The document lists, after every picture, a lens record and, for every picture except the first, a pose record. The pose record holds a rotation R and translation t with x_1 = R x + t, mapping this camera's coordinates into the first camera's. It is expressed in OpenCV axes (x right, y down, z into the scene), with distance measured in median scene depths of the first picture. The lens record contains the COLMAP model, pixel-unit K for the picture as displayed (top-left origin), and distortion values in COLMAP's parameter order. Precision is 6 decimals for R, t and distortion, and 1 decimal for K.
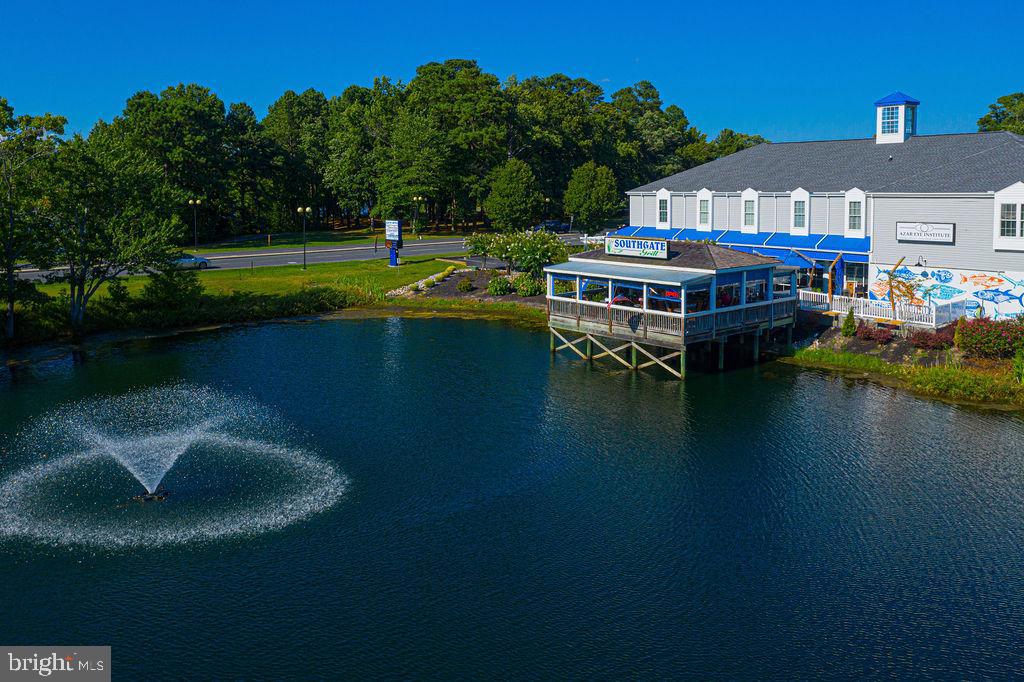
lens RADIAL K [[838.8, 0, 512.1], [0, 838.8, 234.5], [0, 0, 1]] dist [-0.002570, 0.001309]
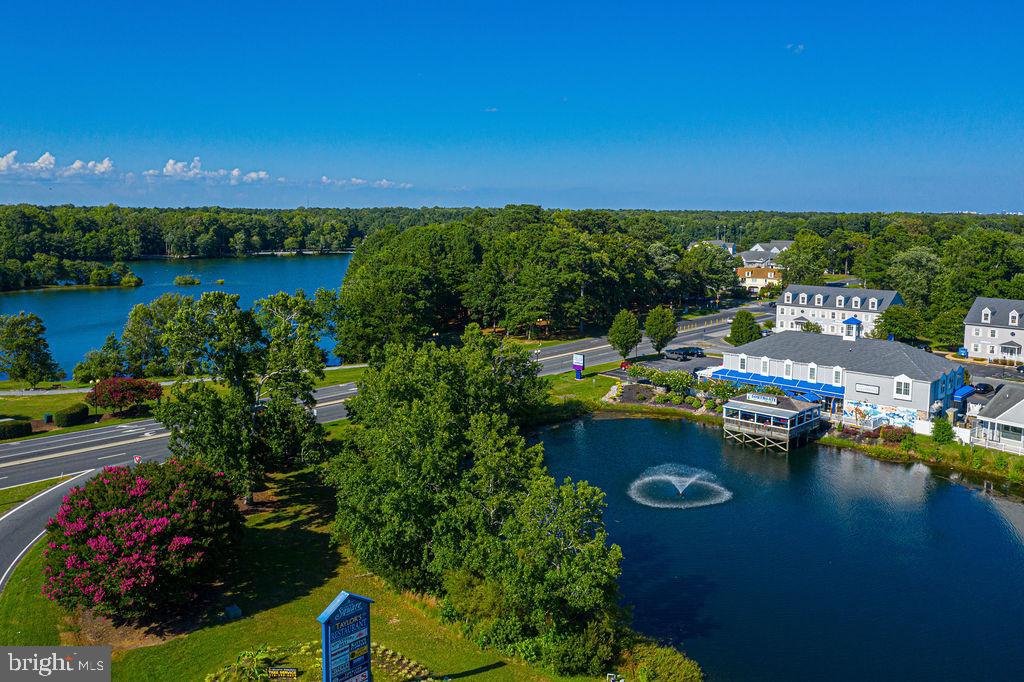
lens RADIAL K [[825.2, 0, 511.7], [0, 825.2, 289.8], [0, 0, 1]] dist [0.000415, -0.001611]
pose [[0.993431, 0.002797, 0.114395, -0.890072], [-0.006651, 0.999422, 0.033328, -0.391375], [-0.114236, -0.033870, 0.992876, -1.386505]]
